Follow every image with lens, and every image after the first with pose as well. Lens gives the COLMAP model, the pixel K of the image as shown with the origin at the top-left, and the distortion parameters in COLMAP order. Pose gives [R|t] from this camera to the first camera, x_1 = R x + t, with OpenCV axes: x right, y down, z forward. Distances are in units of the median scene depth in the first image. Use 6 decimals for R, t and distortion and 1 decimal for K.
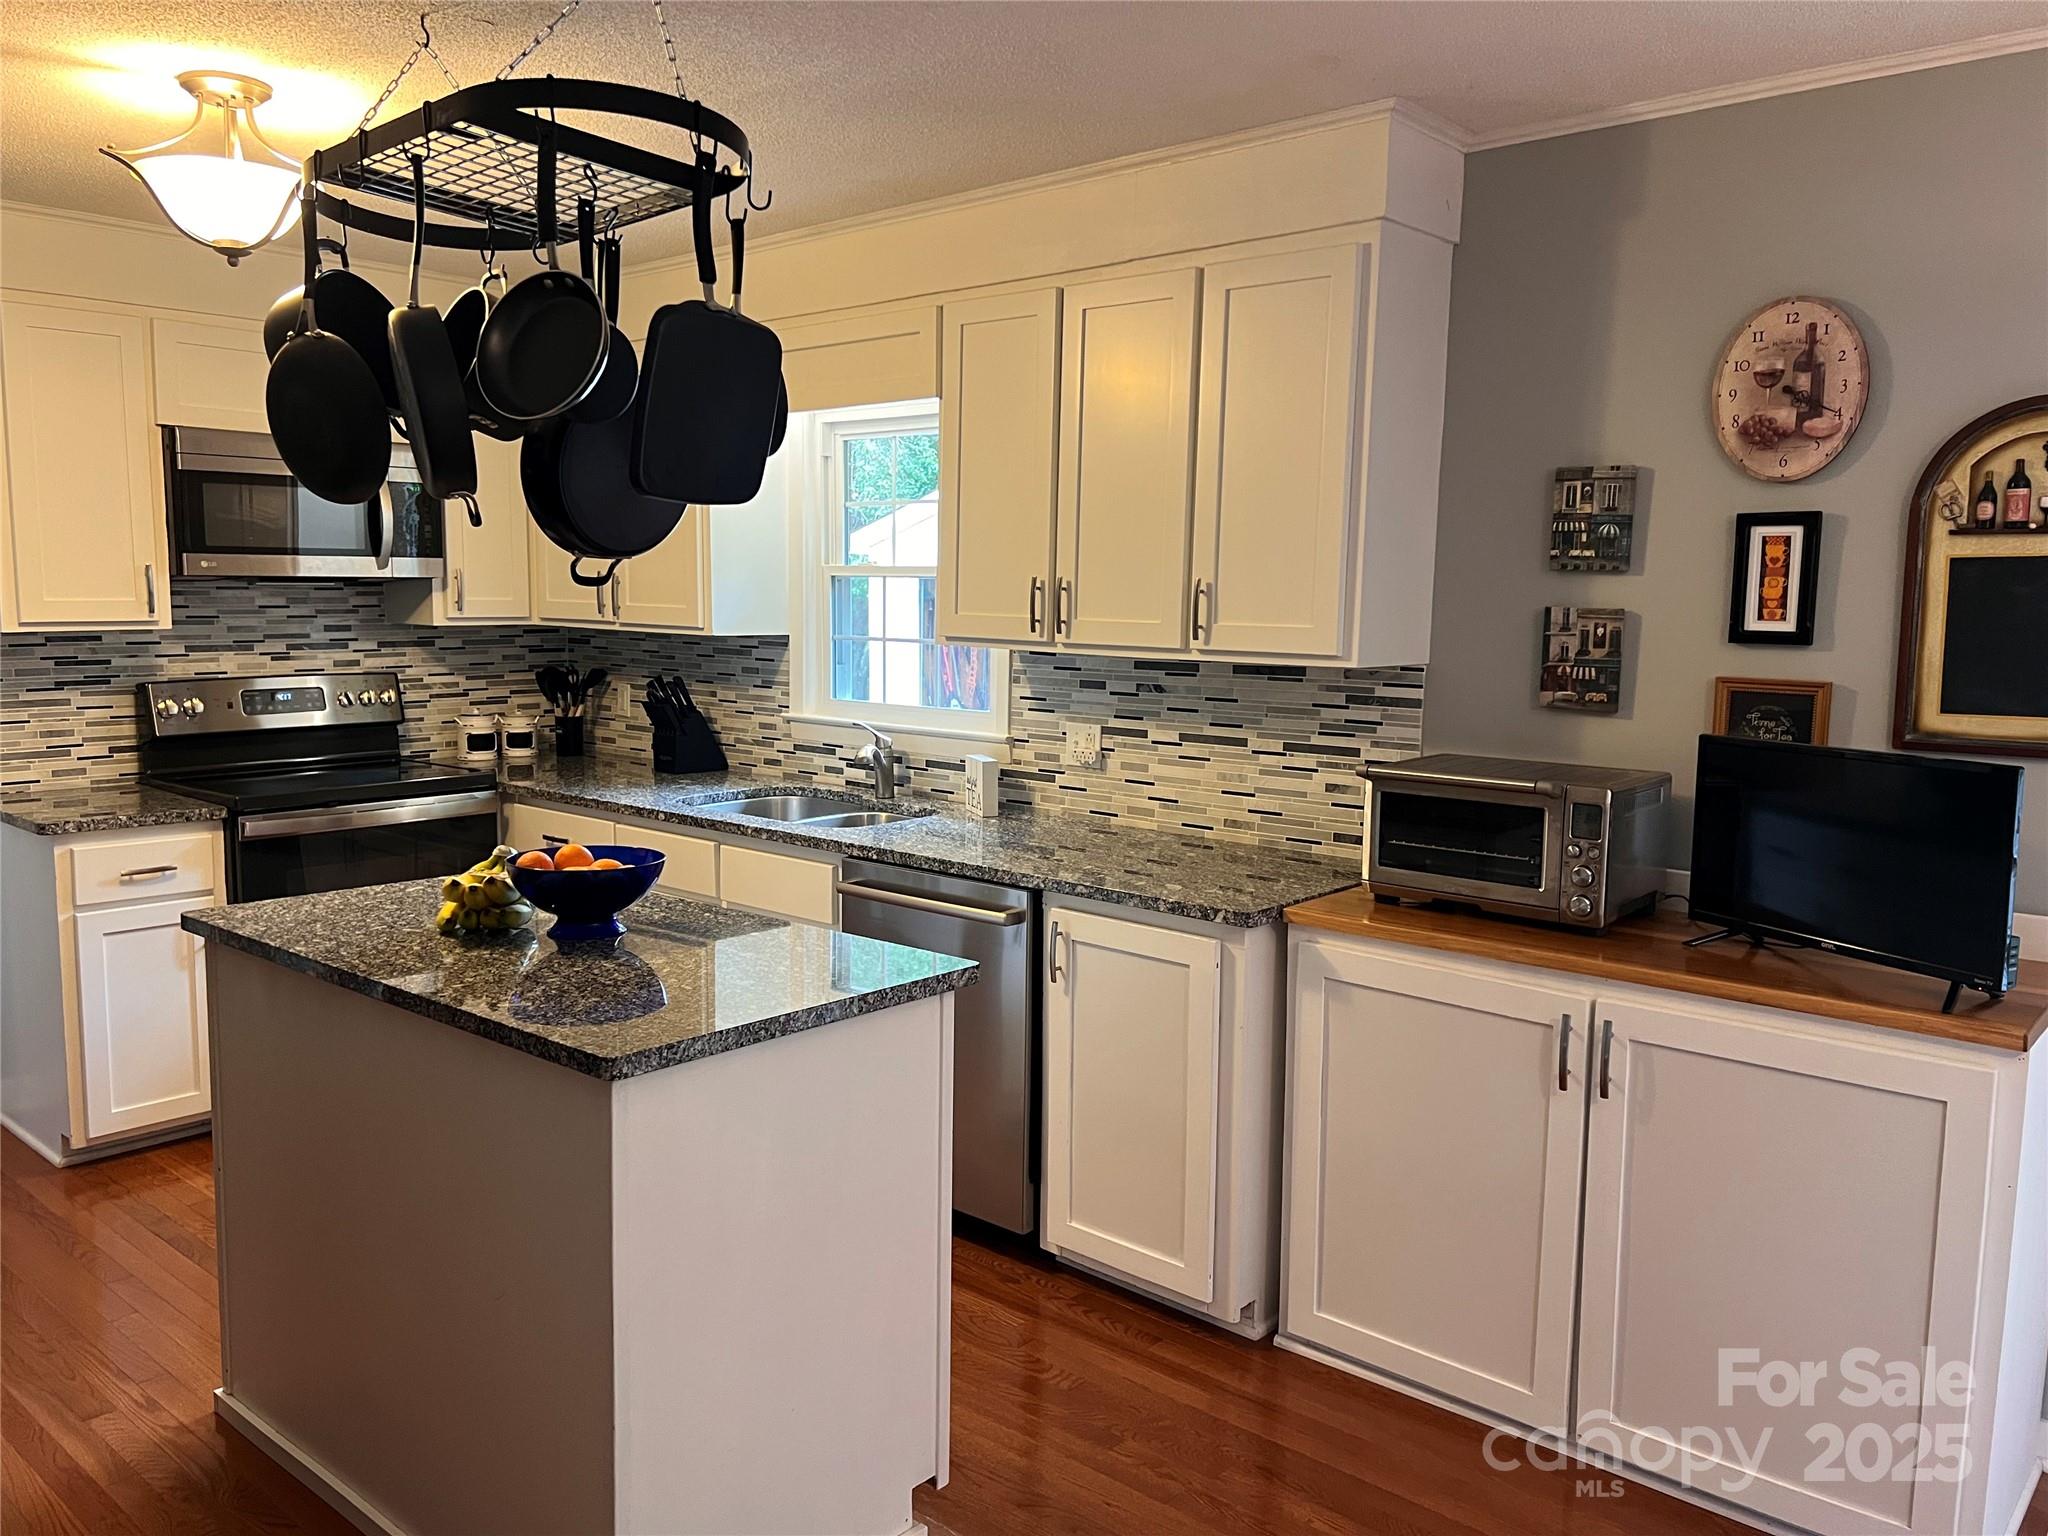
lens RADIAL K [[1540.7, 0, 1007.5], [0, 1540.7, 781.6], [0, 0, 1]] dist [0.067567, -0.085352]
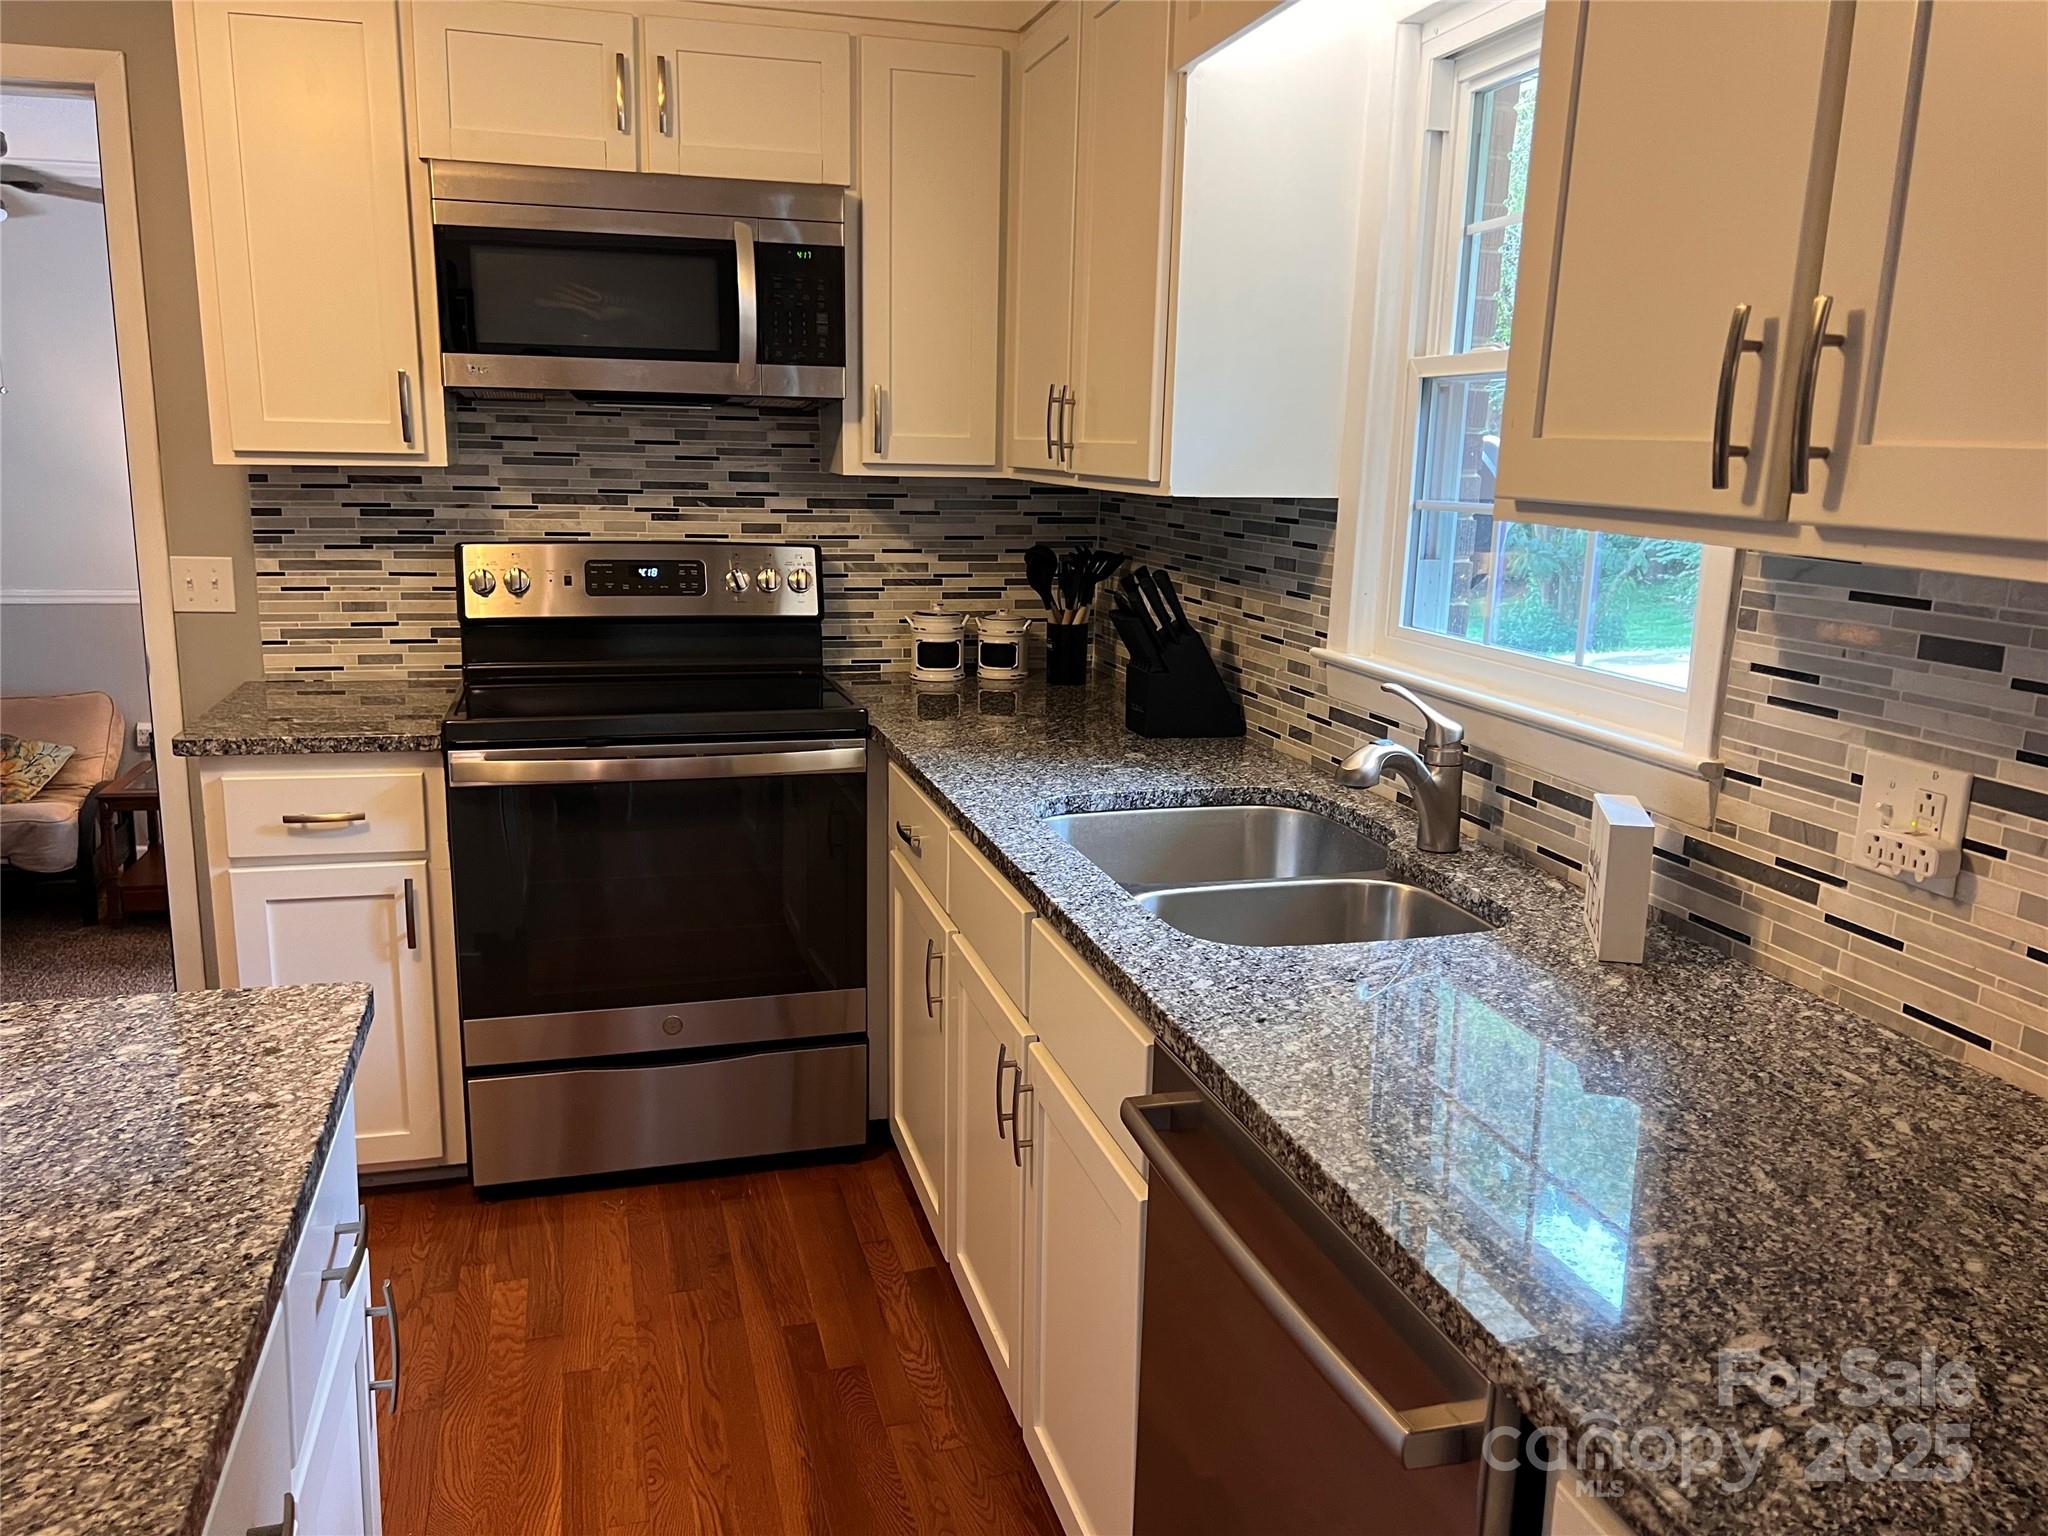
lens RADIAL K [[1540.7, 0, 1014.1], [0, 1540.7, 782.4], [0, 0, 1]] dist [0.067567, -0.085352]
pose [[0.841001, 0.121599, -0.527192, 0.061690], [-0.080979, 0.991730, 0.099565, -0.049327], [0.534939, -0.041043, 0.843893, 0.562400]]
